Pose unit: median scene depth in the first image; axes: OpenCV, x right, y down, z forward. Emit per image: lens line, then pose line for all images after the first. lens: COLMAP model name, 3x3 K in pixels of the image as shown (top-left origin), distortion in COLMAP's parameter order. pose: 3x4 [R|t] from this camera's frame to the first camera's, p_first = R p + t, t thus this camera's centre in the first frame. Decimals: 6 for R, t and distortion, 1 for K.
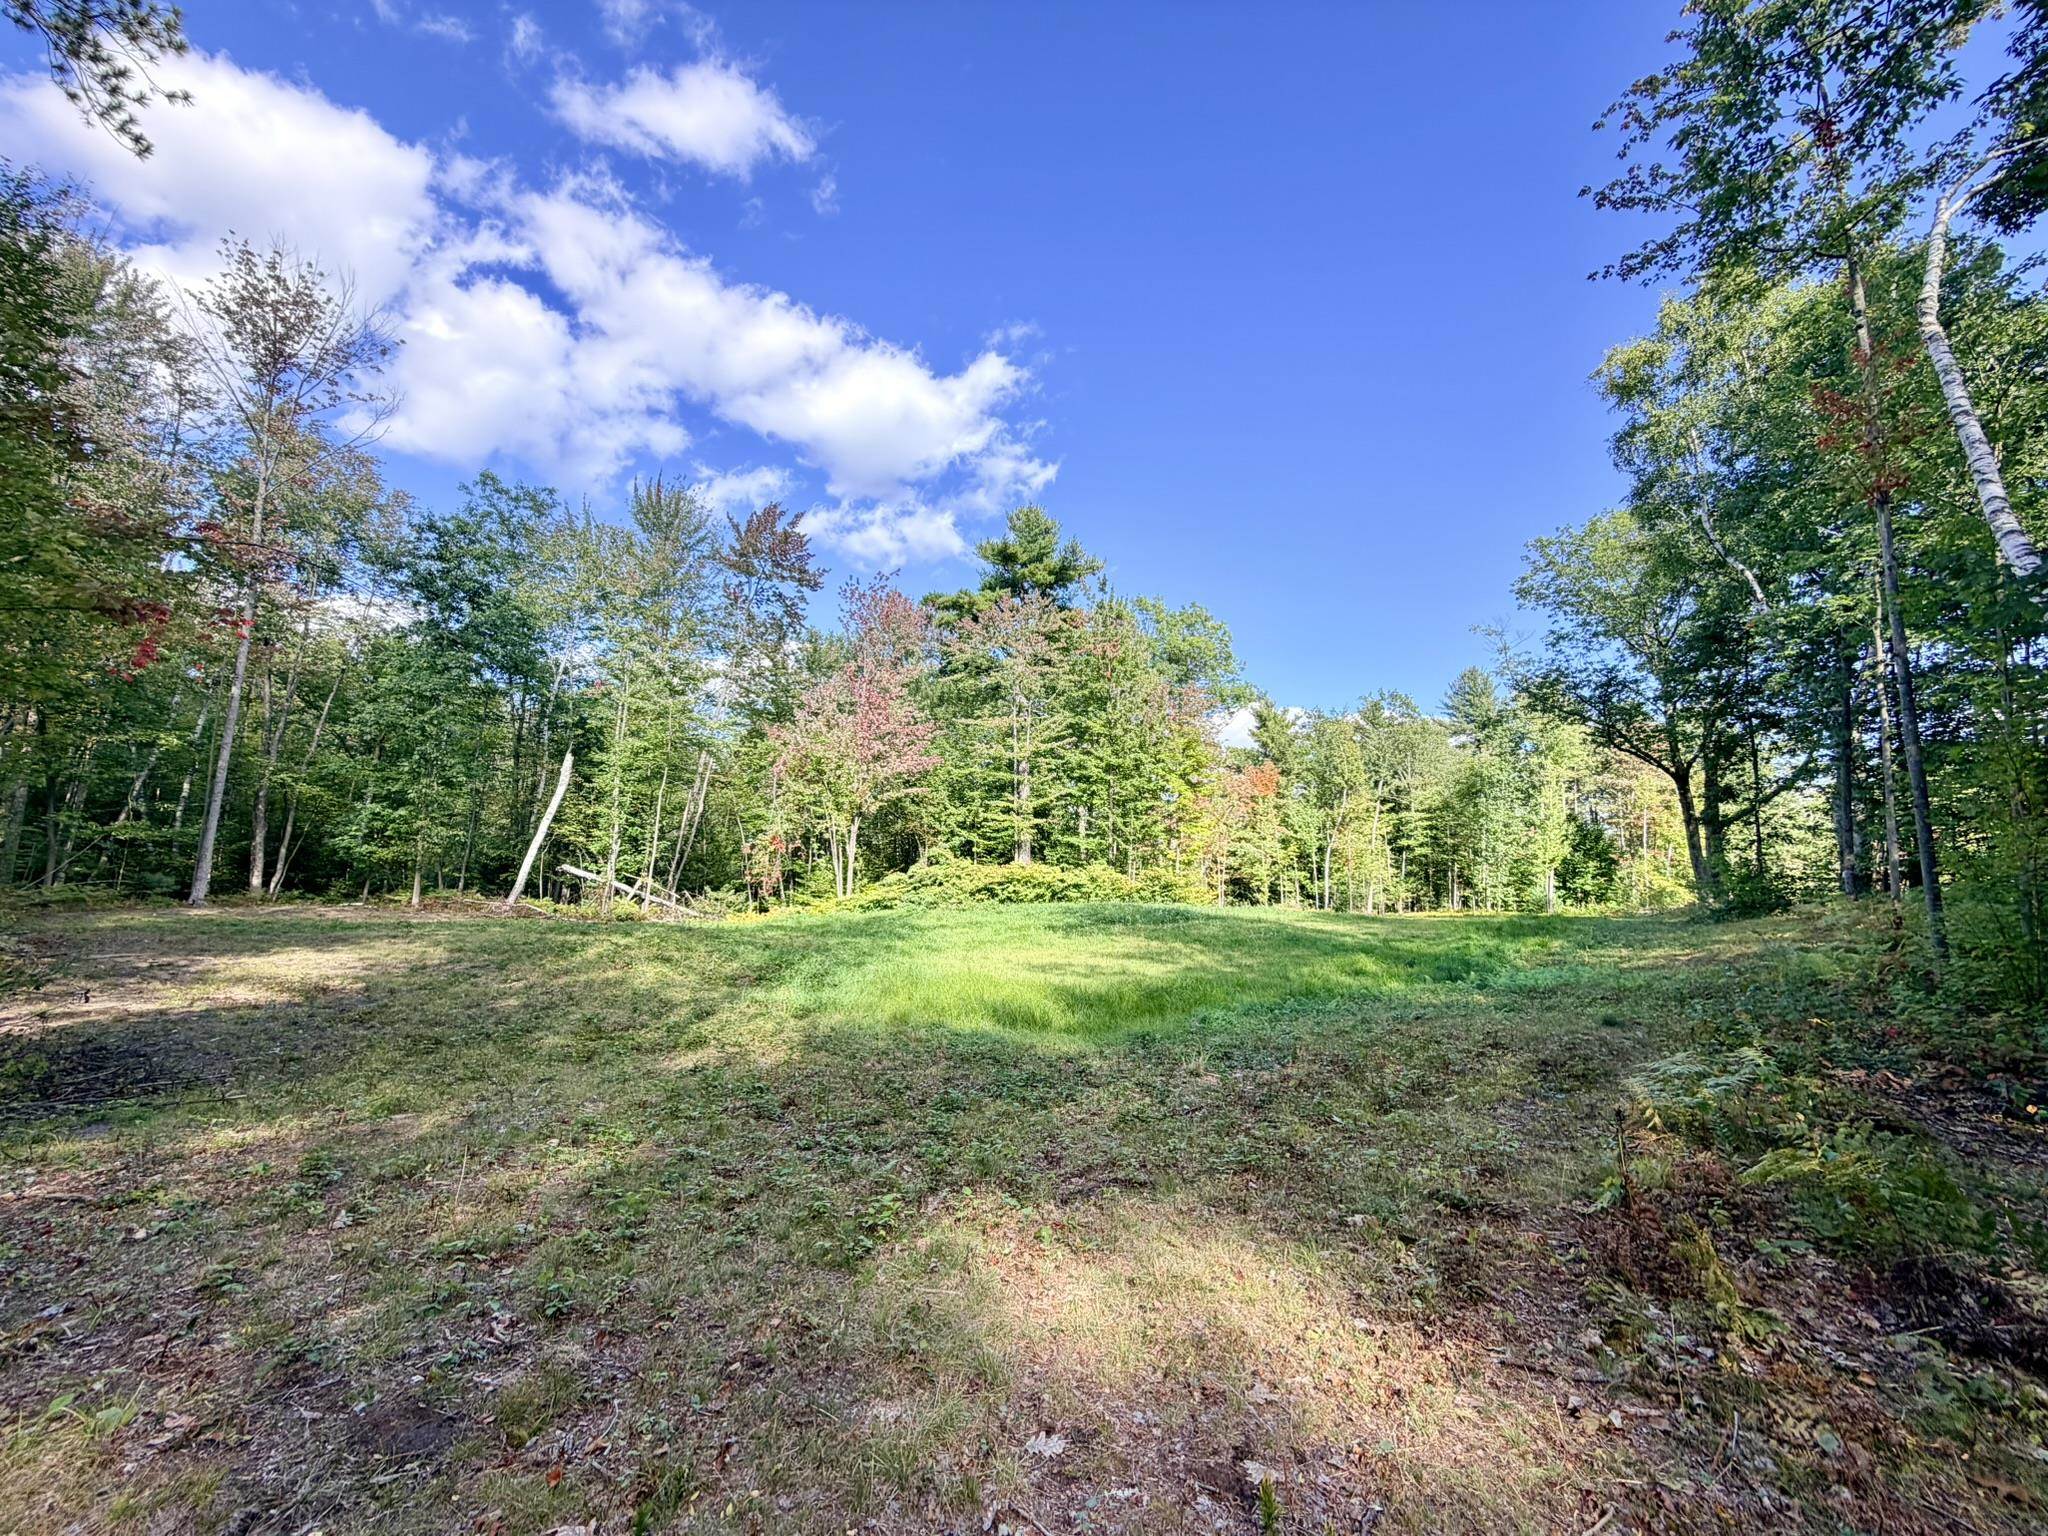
lens RADIAL K [[813.1, 0, 1038.8], [0, 813.1, 764.2], [0, 0, 1]] dist [-0.006356, 0.001048]
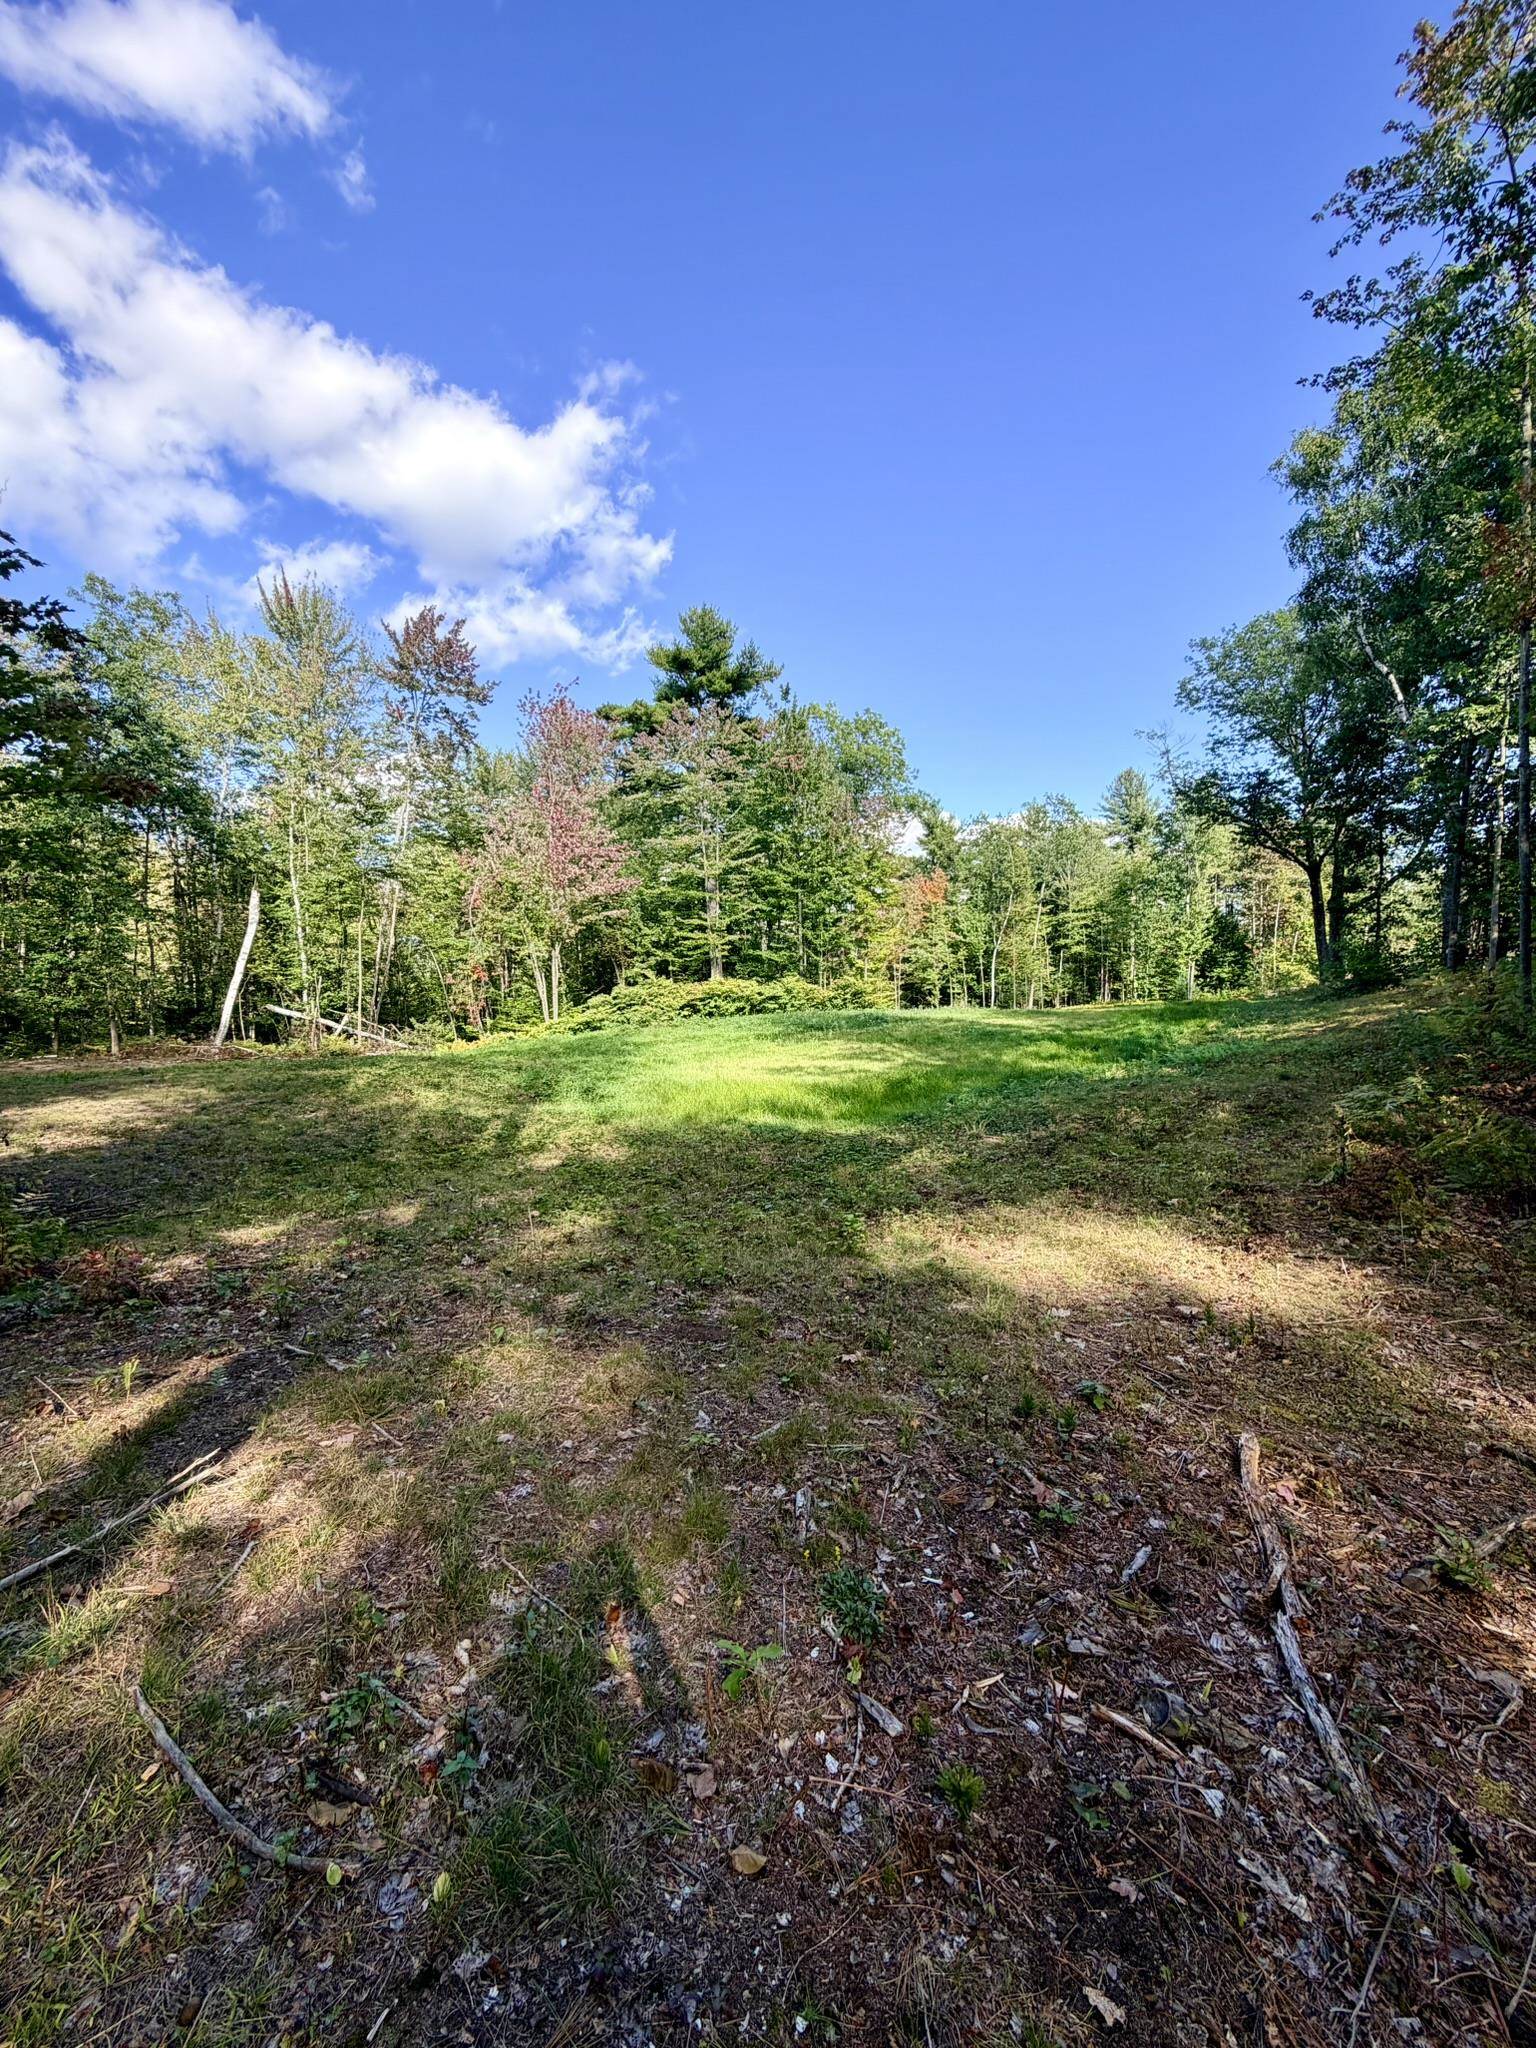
lens RADIAL K [[834.9, 0, 753.5], [0, 834.9, 1031.4], [0, 0, 1]] dist [-0.014133, -0.000171]
pose [[0.992986, -0.058717, 0.102624, -0.086796], [0.039087, 0.982193, 0.183766, -0.005844], [-0.111586, -0.178466, 0.977598, -0.051626]]
